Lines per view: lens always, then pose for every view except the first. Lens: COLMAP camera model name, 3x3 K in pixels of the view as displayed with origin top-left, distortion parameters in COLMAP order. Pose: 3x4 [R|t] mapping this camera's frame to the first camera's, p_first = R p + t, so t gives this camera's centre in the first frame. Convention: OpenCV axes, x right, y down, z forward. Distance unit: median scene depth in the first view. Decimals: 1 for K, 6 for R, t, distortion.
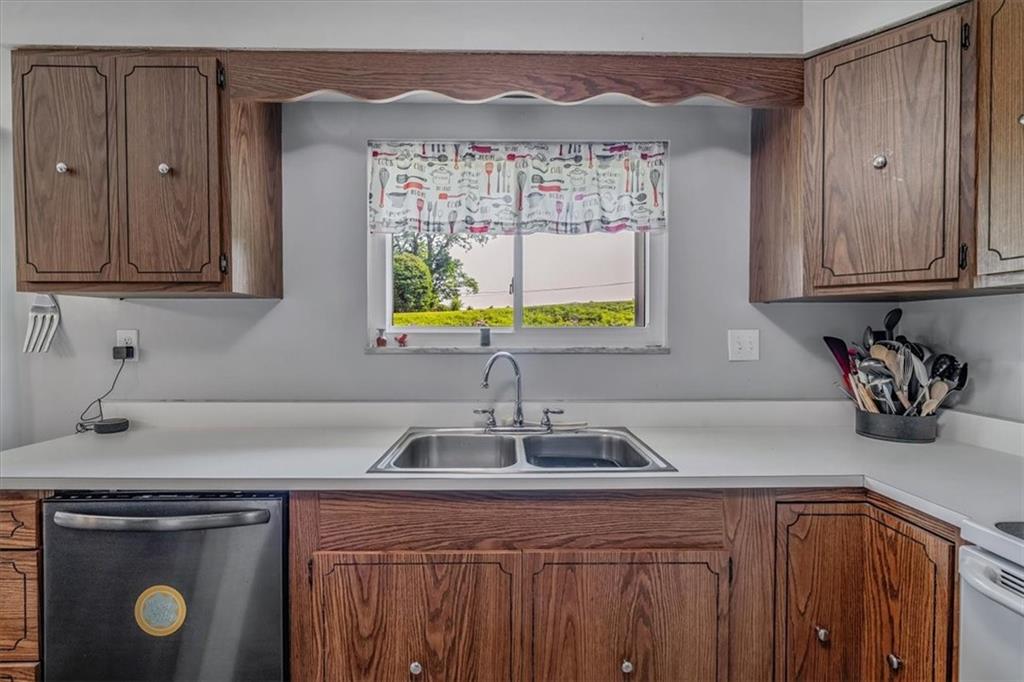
lens RADIAL K [[459.9, 0, 515.4], [0, 459.9, 340.1], [0, 0, 1]] dist [-0.005633, 0.001869]
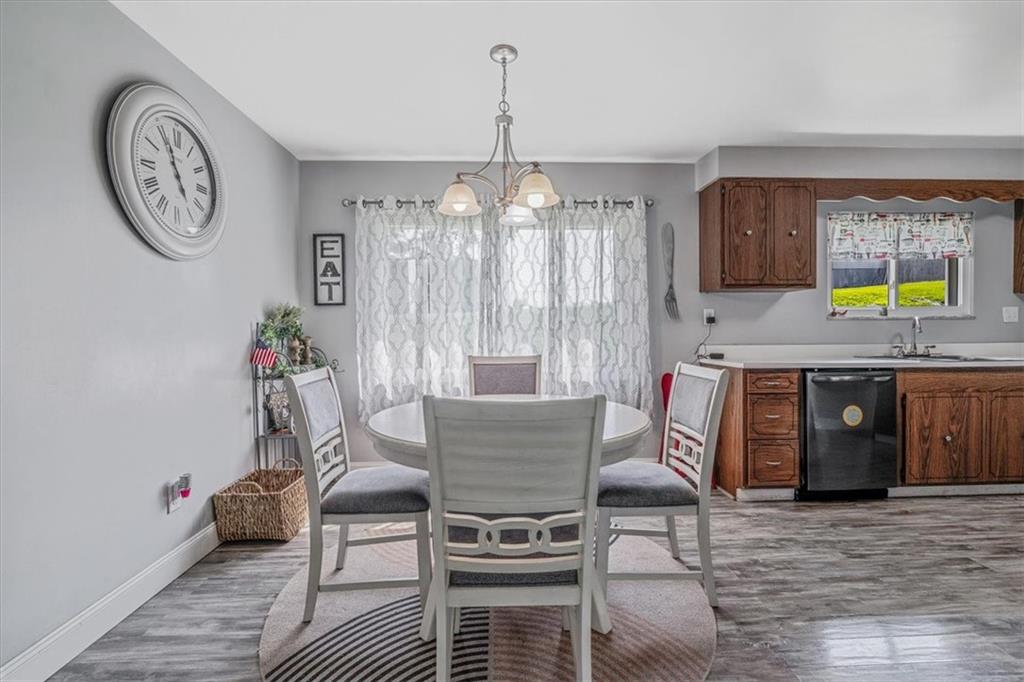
lens RADIAL K [[459.9, 0, 512.7], [0, 459.9, 339.4], [0, 0, 1]] dist [-0.005633, 0.001869]
pose [[0.999628, -0.008753, 0.025839, -2.117551], [0.008803, 0.999960, -0.001831, 0.128445], [-0.025822, 0.002058, 0.999664, -1.144872]]
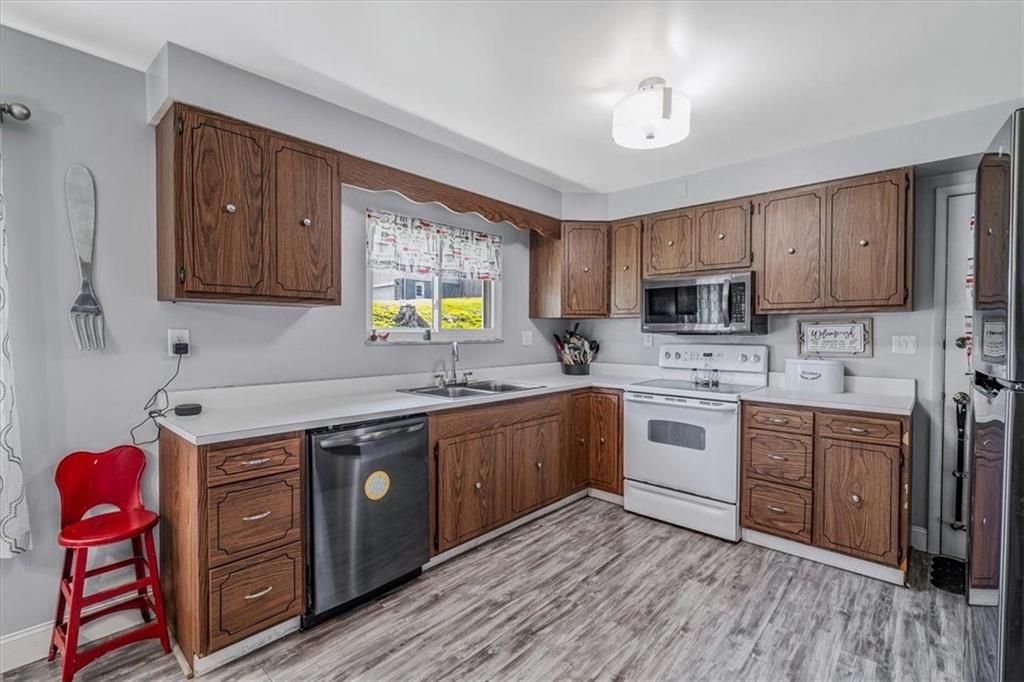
lens RADIAL K [[459.9, 0, 512.3], [0, 459.9, 339.5], [0, 0, 1]] dist [-0.005633, 0.001869]
pose [[0.685014, -0.009930, 0.728462, -1.357985], [0.010563, 0.999937, 0.003697, 0.010651], [-0.728453, 0.005162, 0.685076, -0.498020]]
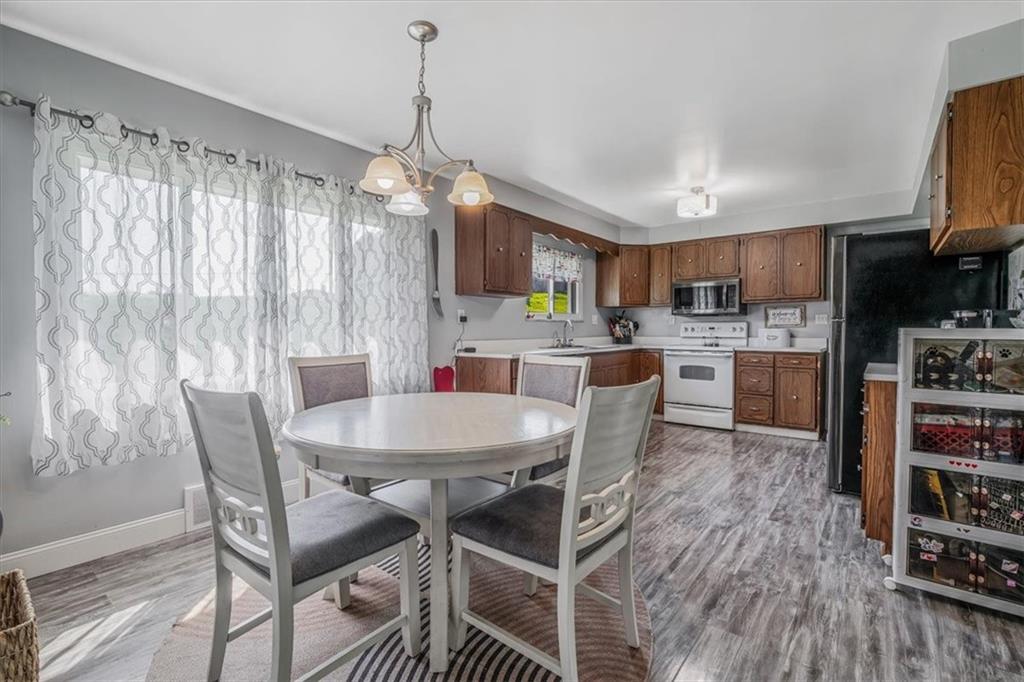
lens RADIAL K [[459.9, 0, 512.7], [0, 459.9, 338.2], [0, 0, 1]] dist [-0.005633, 0.001869]
pose [[0.635503, -0.017599, 0.771898, -2.972157], [0.015754, 0.999828, 0.009825, 0.124502], [-0.771938, 0.005916, 0.635671, -0.772623]]
